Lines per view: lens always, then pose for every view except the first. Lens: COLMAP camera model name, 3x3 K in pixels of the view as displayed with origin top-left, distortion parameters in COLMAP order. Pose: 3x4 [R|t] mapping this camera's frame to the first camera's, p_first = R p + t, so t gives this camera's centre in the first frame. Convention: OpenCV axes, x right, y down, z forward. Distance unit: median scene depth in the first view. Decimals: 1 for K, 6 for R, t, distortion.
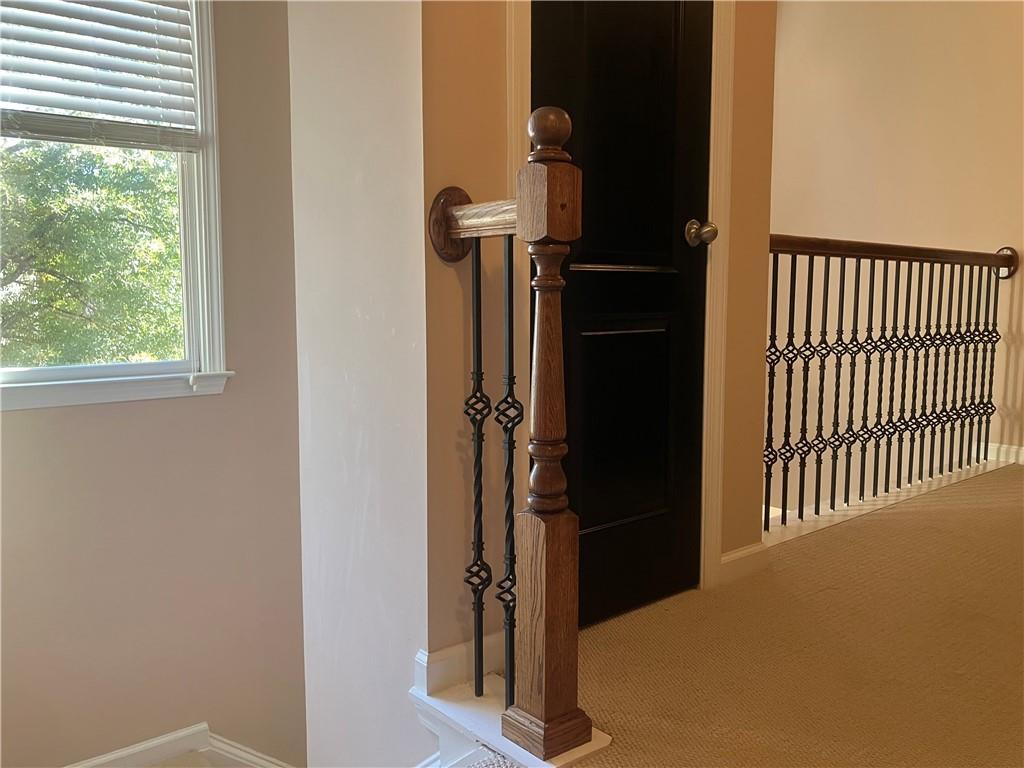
lens RADIAL K [[845.4, 0, 512.0], [0, 845.4, 384.0], [0, 0, 1]] dist [0.008645, 0.004024]
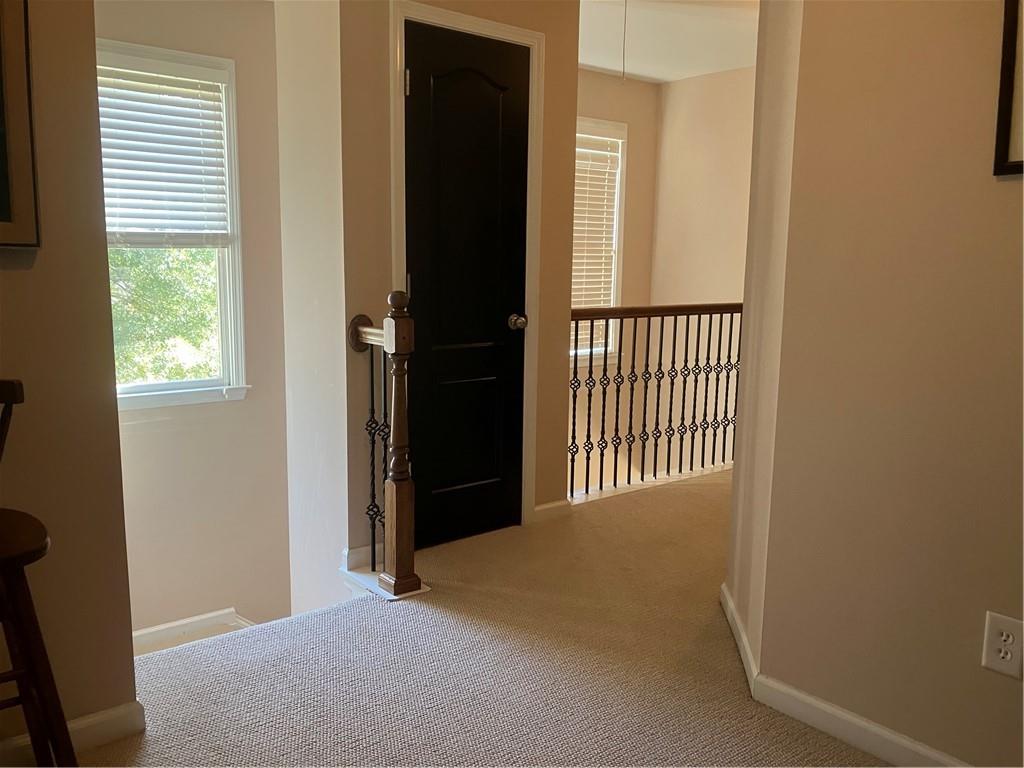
lens RADIAL K [[825.2, 0, 491.7], [0, 825.2, 399.9], [0, 0, 1]] dist [0.150456, -0.563786]
pose [[0.999090, 0.020054, -0.037636, 0.194578], [-0.017734, 0.997980, 0.060997, -0.098963], [0.038783, -0.060274, 0.997428, -0.579129]]
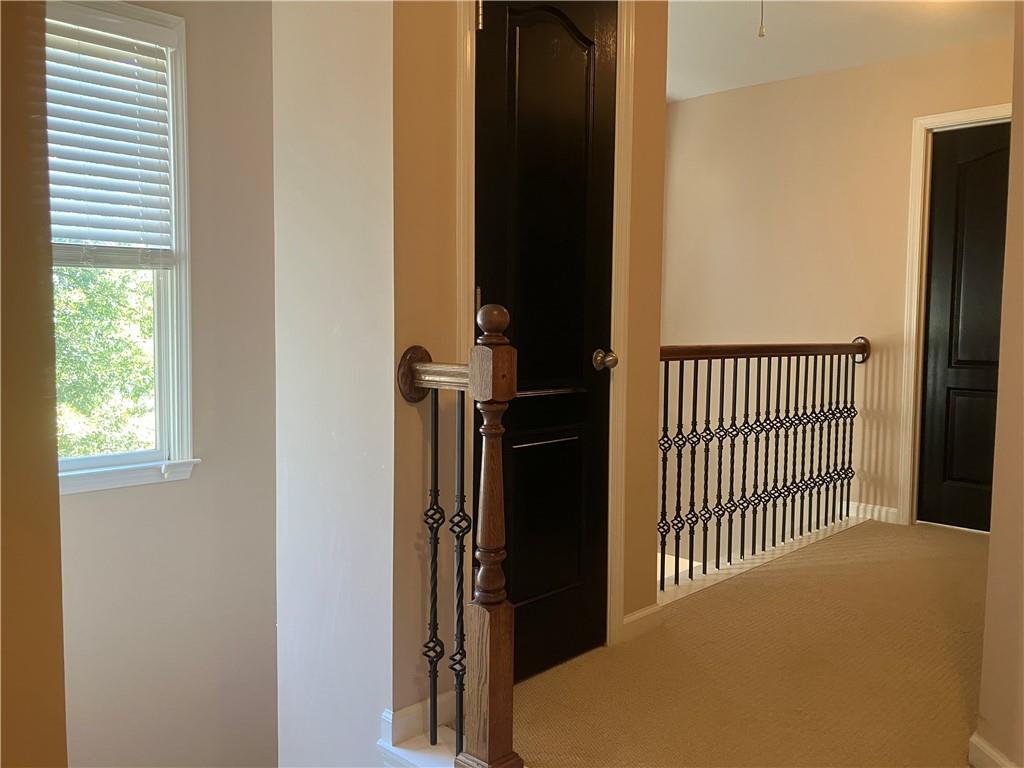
lens RADIAL K [[841.1, 0, 512.0], [0, 841.1, 384.0], [0, 0, 1]] dist [0.079671, -0.269011]
pose [[0.994651, 0.002369, 0.103269, -0.034917], [0.001547, 0.999283, -0.037818, -0.078598], [-0.103284, 0.037776, 0.993934, -0.183458]]
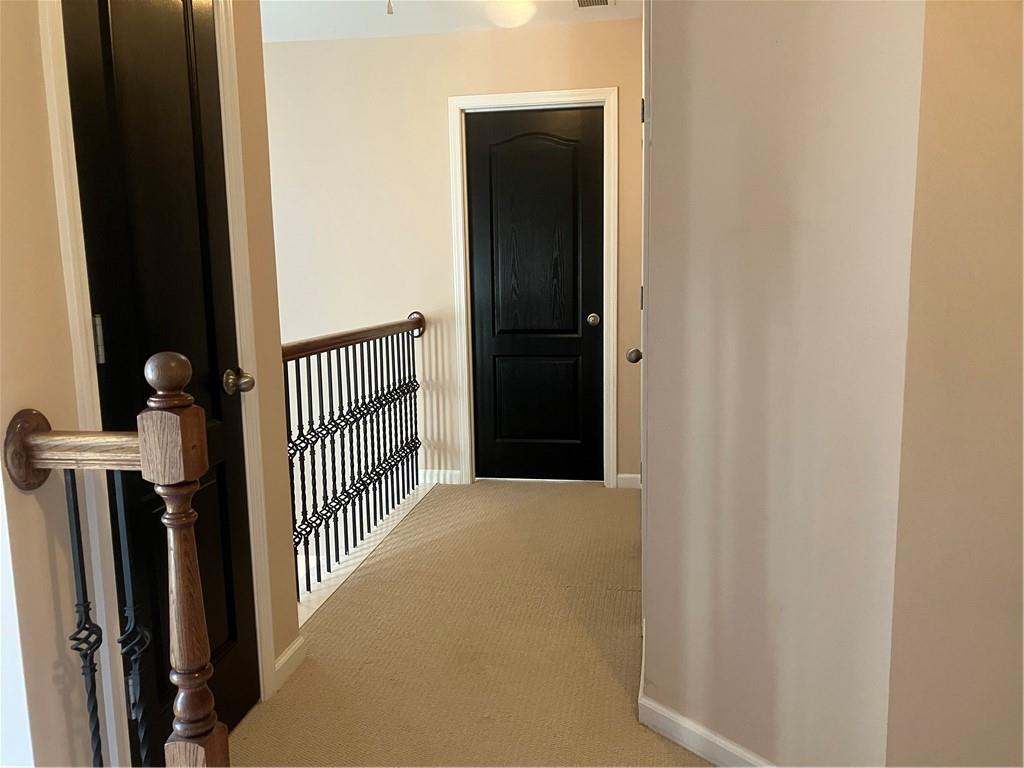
lens RADIAL K [[845.4, 0, 512.0], [0, 845.4, 384.0], [0, 0, 1]] dist [0.008645, 0.004024]
pose [[0.758191, -0.104919, 0.643536, -0.162476], [0.094344, 0.994235, 0.050942, -0.162040], [-0.645171, 0.022090, 0.763719, -0.026813]]
